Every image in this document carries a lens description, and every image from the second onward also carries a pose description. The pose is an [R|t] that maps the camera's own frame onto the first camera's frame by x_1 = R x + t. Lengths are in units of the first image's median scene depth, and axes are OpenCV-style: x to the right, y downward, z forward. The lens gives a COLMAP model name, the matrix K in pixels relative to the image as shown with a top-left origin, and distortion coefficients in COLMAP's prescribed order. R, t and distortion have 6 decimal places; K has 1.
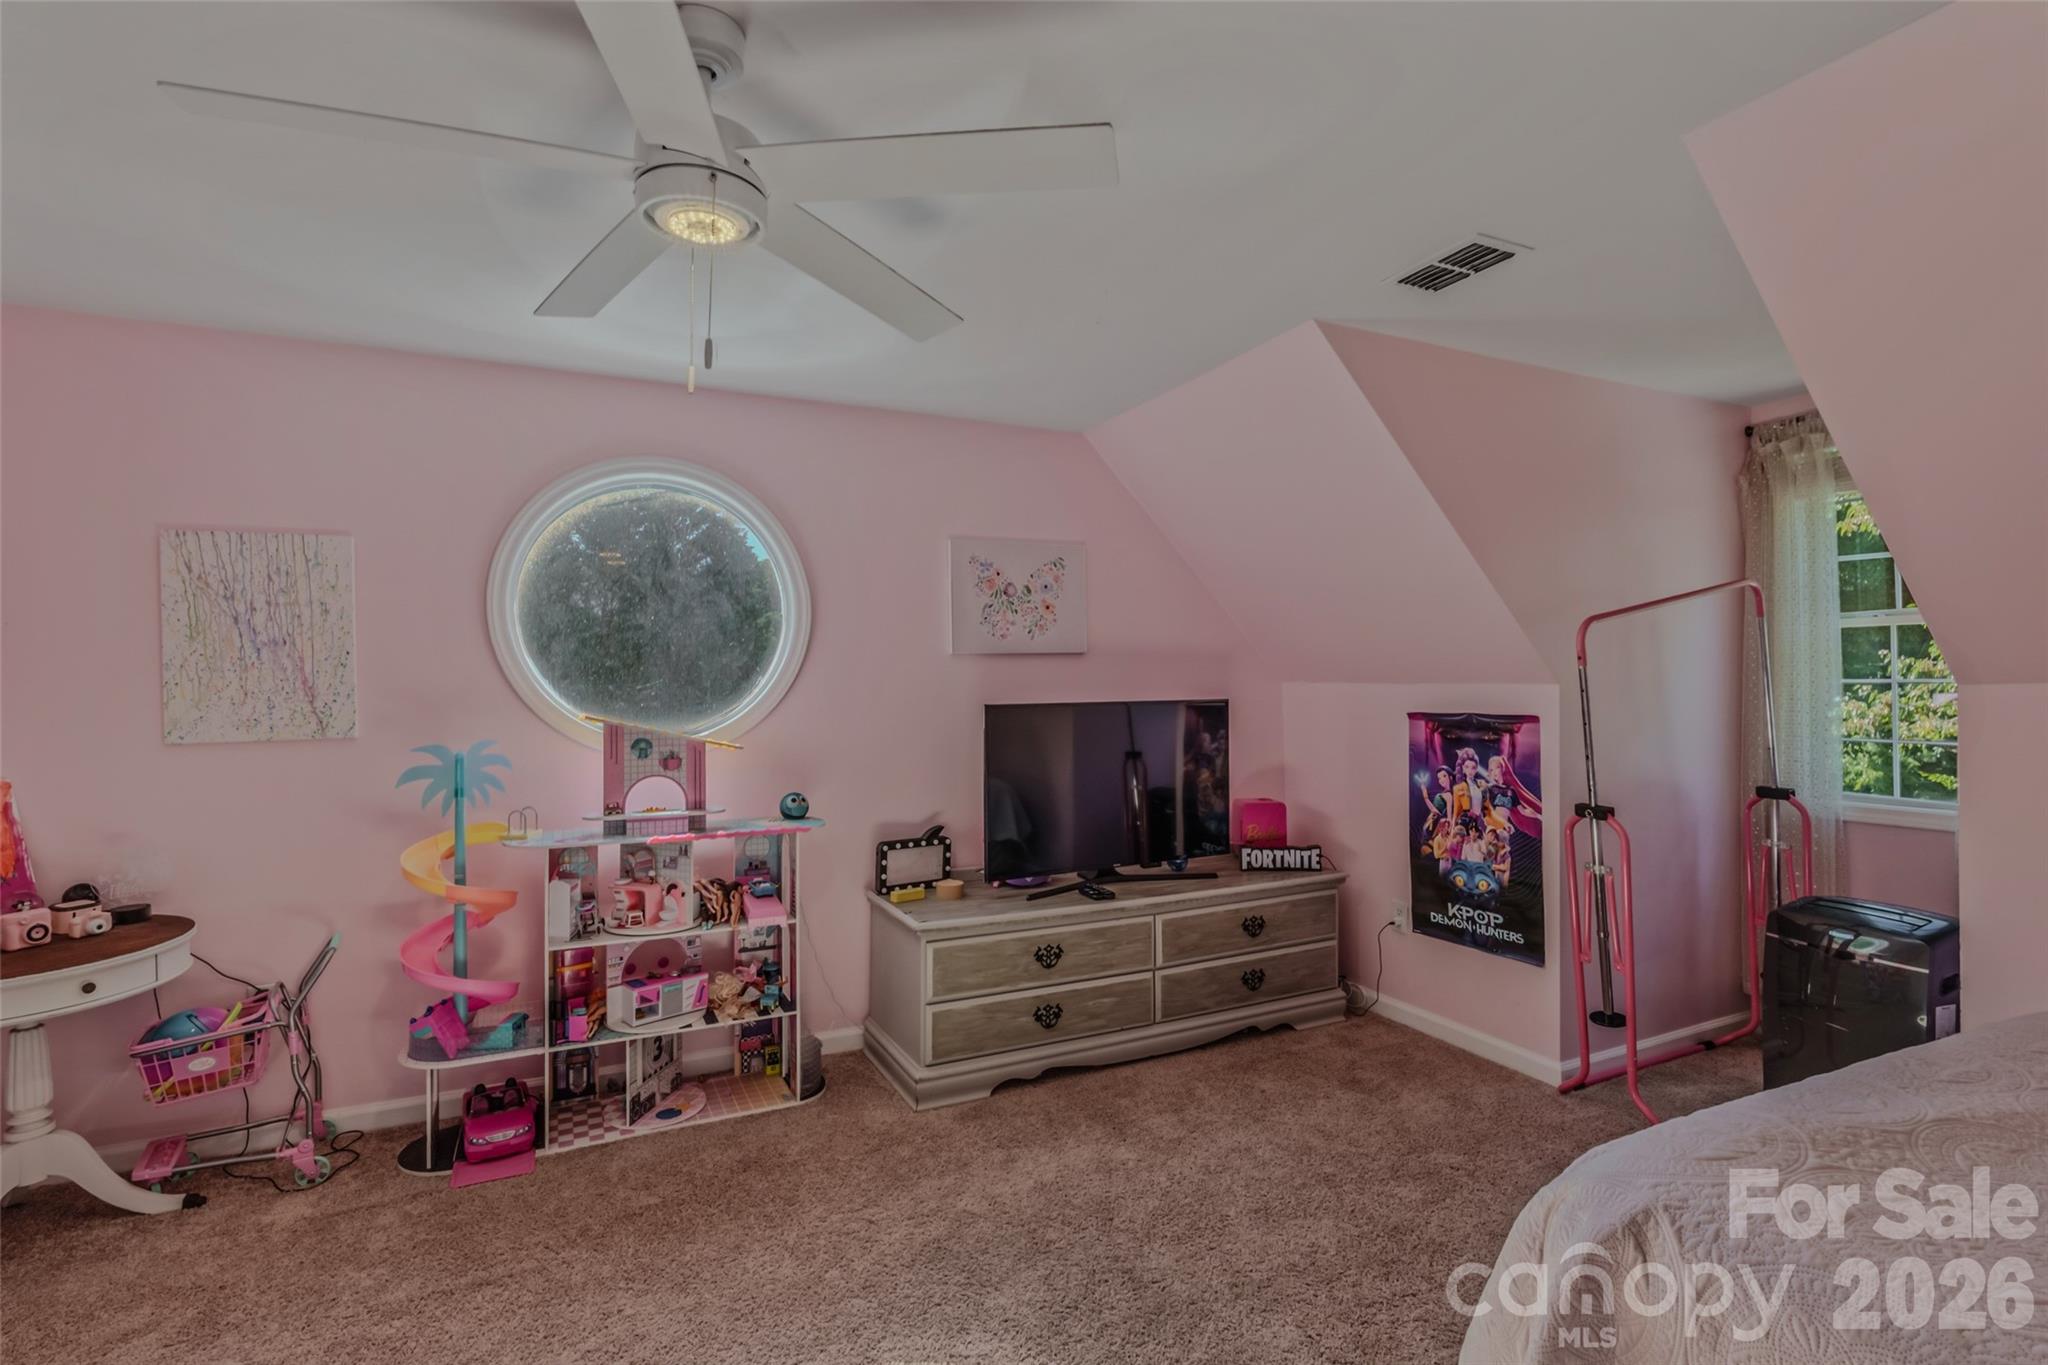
lens RADIAL K [[948.5, 0, 1026.2], [0, 948.5, 675.0], [0, 0, 1]] dist [-0.003322, -0.000493]
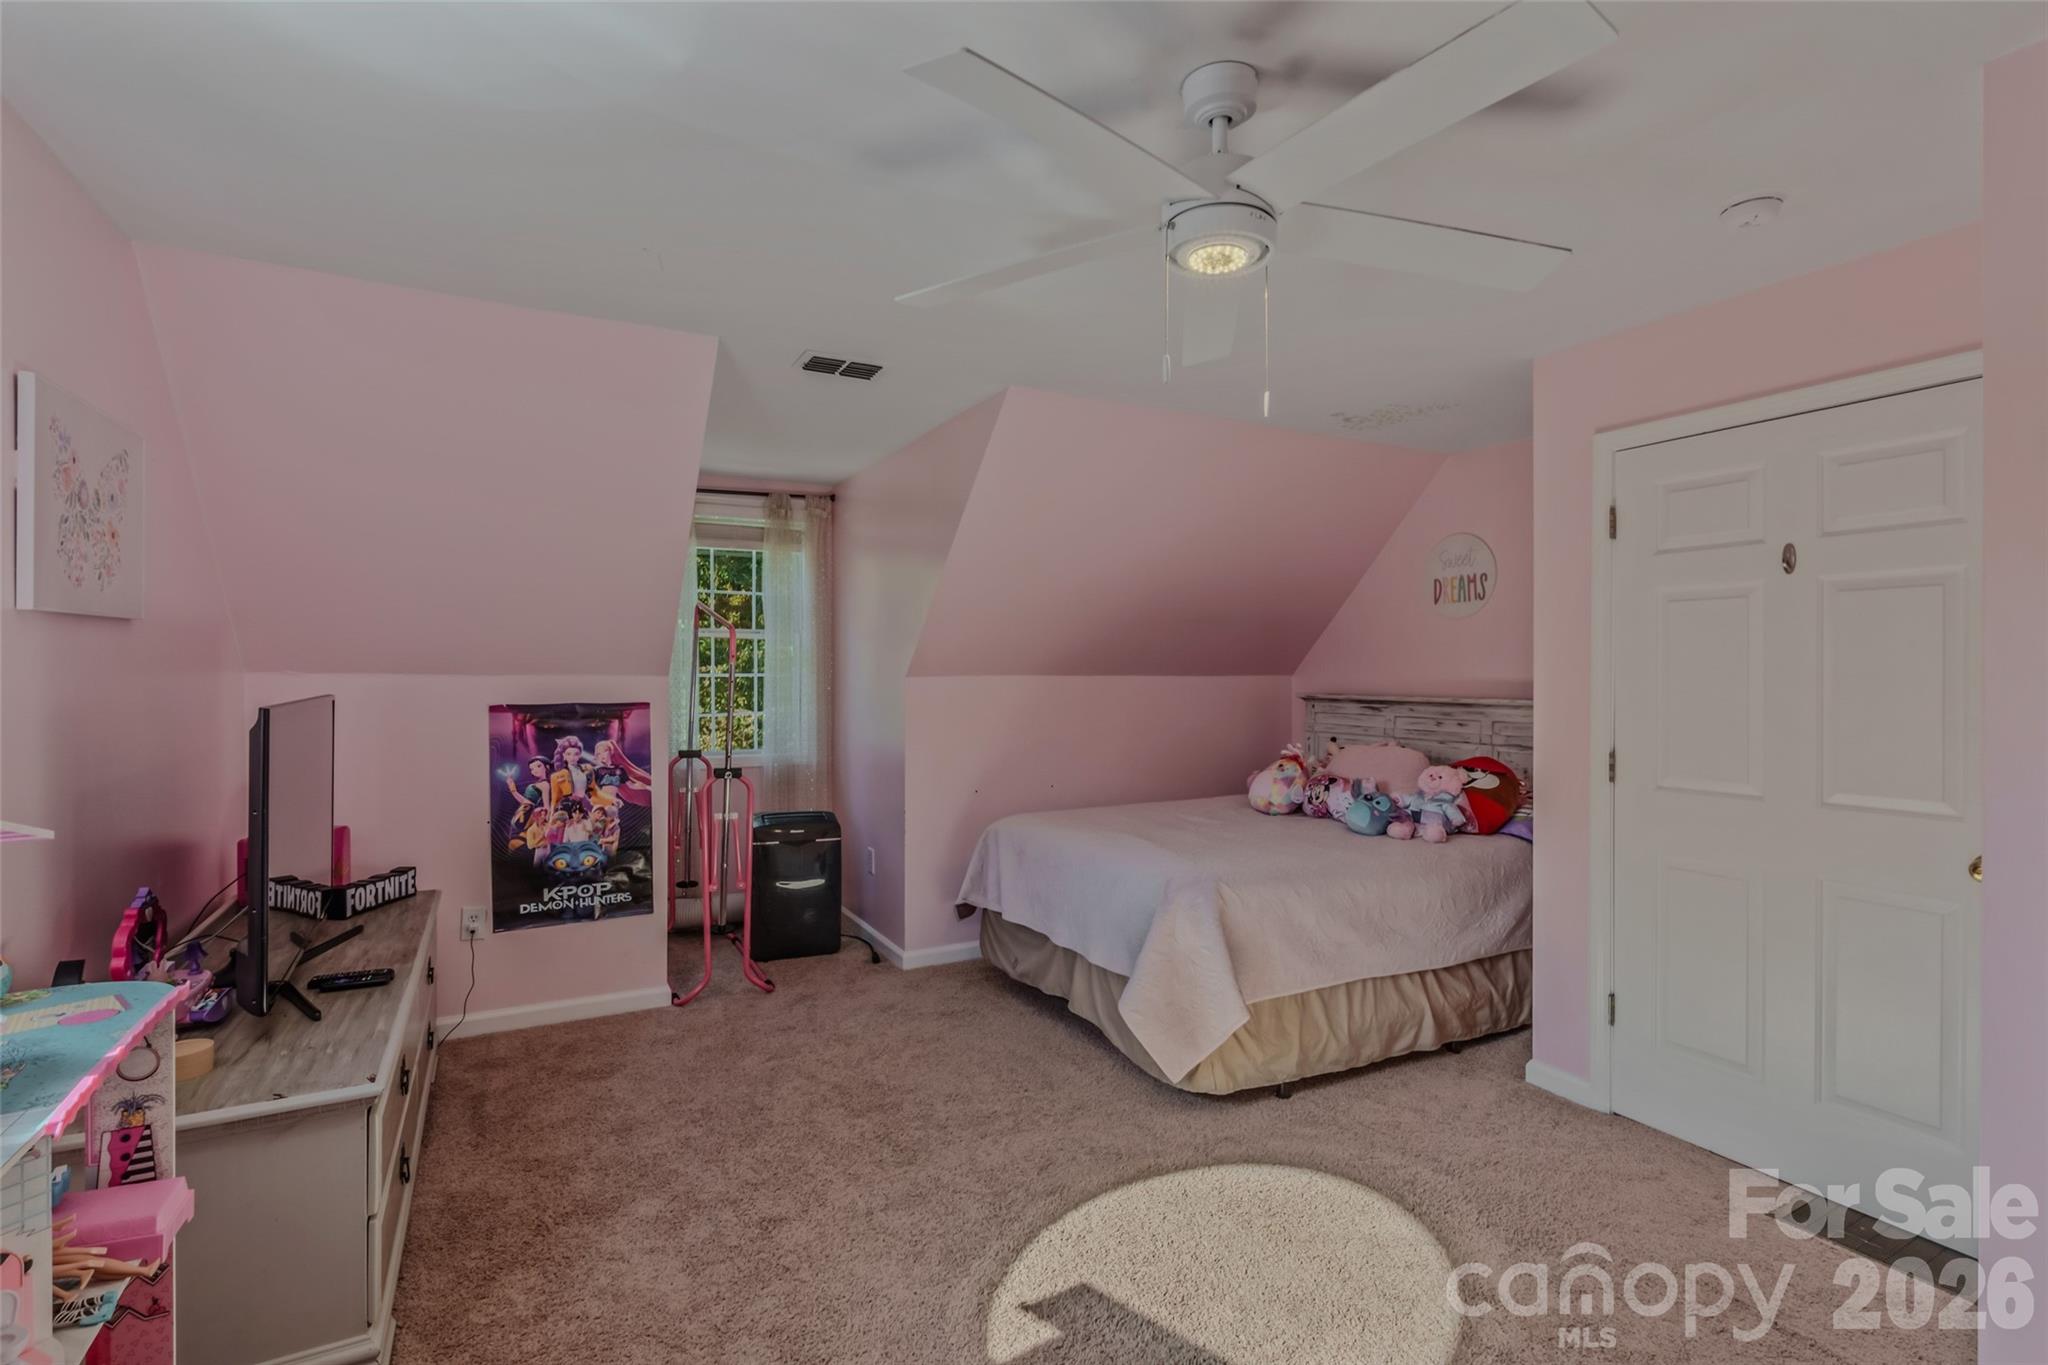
lens RADIAL K [[948.5, 0, 1024.3], [0, 948.5, 677.7], [0, 0, 1]] dist [-0.003322, -0.000493]
pose [[-0.051055, 0.000835, 0.998695, -0.667361], [-0.012104, 0.999926, -0.001455, 0.007663], [-0.998622, -0.012163, -0.051041, 0.591190]]
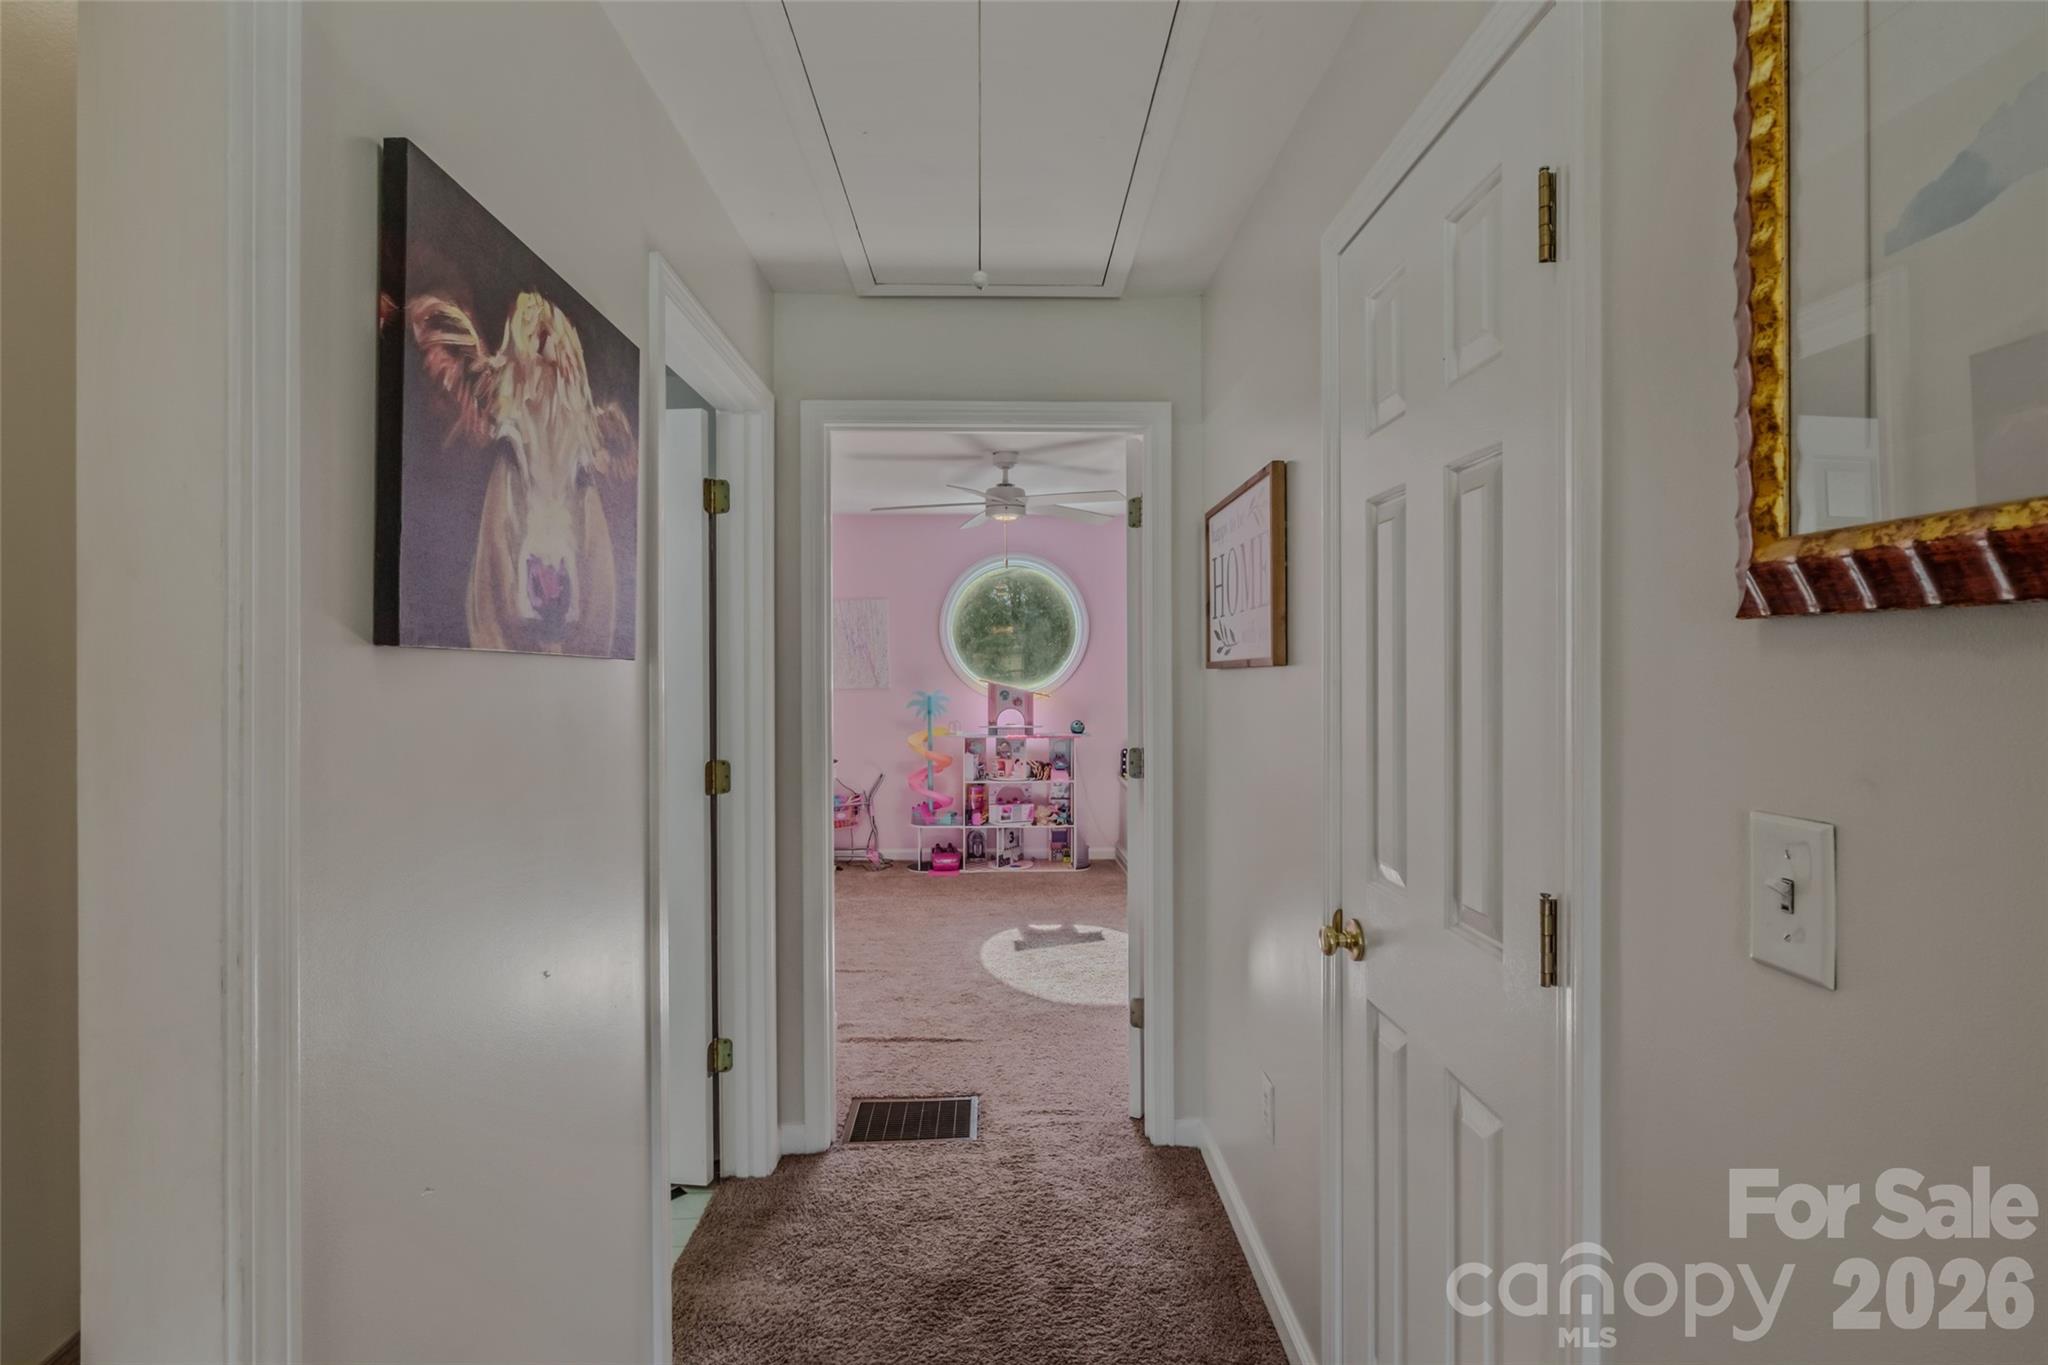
lens RADIAL K [[948.5, 0, 1022.5], [0, 948.5, 673.2], [0, 0, 1]] dist [-0.003322, -0.000493]
pose [[0.914610, 0.005413, -0.404302, 0.451776], [0.000891, 0.999881, 0.015405, -0.003736], [0.404337, -0.014450, 0.914496, -0.852904]]
